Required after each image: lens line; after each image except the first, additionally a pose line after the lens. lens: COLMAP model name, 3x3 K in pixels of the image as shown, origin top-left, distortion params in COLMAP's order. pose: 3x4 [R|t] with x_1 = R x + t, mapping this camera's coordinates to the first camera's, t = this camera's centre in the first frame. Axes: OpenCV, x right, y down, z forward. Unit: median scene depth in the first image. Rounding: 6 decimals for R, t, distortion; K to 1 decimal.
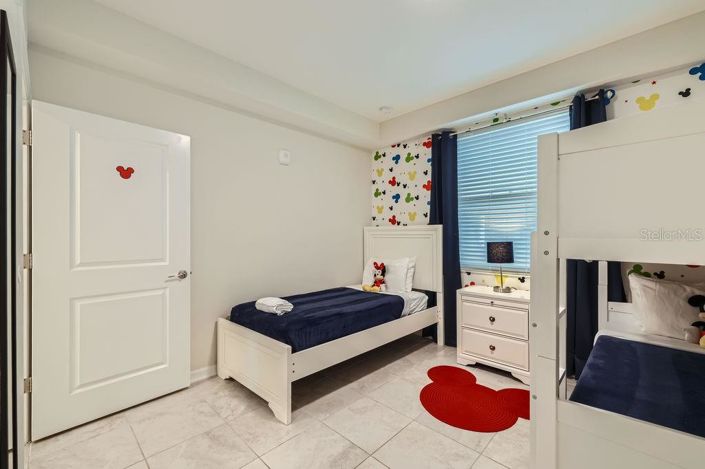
lens RADIAL K [[297.0, 0, 353.8], [0, 297.0, 235.7], [0, 0, 1]] dist [0.012489, -0.000030]
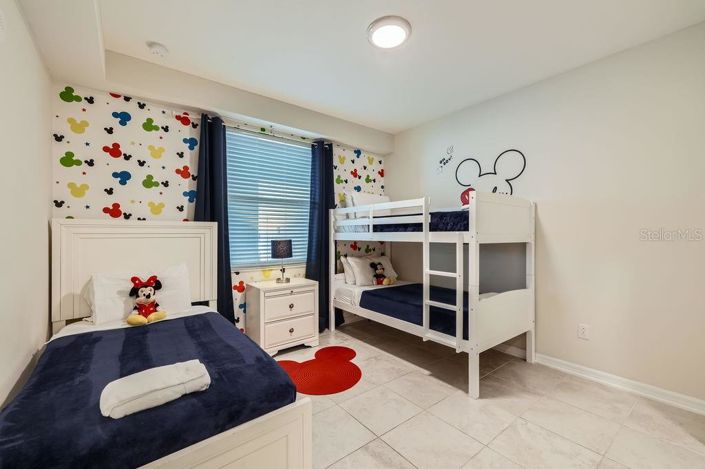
lens RADIAL K [[297.0, 0, 353.8], [0, 297.0, 233.6], [0, 0, 1]] dist [0.012489, -0.000030]
pose [[0.130593, 0.001560, 0.991435, -0.489808], [0.000509, 0.999999, -0.001641, -0.001325], [-0.991436, 0.000719, 0.130592, 0.449453]]
